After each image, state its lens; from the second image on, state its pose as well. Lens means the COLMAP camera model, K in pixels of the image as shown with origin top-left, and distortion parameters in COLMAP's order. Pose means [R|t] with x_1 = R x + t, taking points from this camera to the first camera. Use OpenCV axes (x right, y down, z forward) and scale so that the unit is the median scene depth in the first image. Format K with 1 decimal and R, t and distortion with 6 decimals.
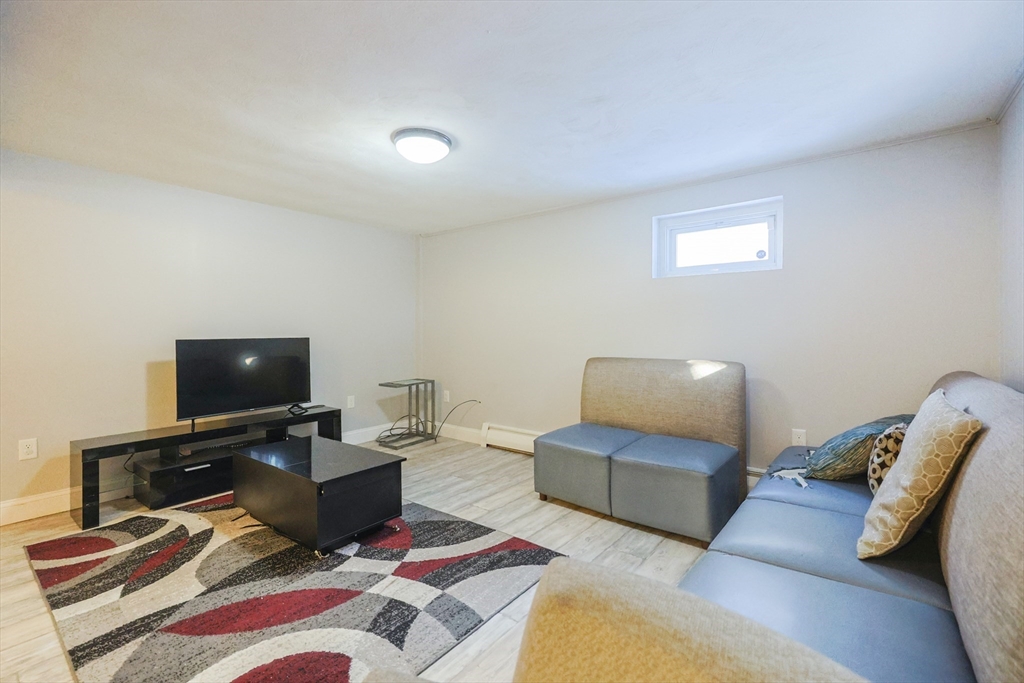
lens RADIAL K [[437.1, 0, 512.5], [0, 437.1, 336.1], [0, 0, 1]] dist [0.000298, -0.000133]
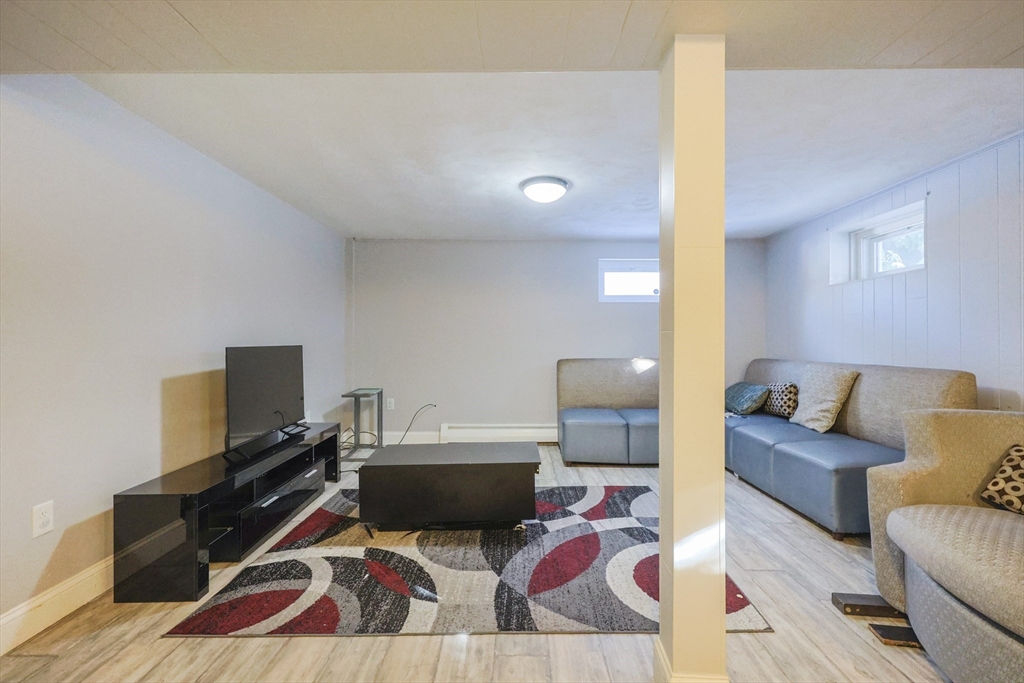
lens RADIAL K [[437.1, 0, 507.7], [0, 437.1, 341.9], [0, 0, 1]] dist [0.000298, -0.000133]
pose [[0.790638, 0.000201, 0.612284, -1.167217], [0.005995, 0.999949, -0.008071, 0.010033], [-0.612254, 0.010052, 0.790597, 0.087054]]
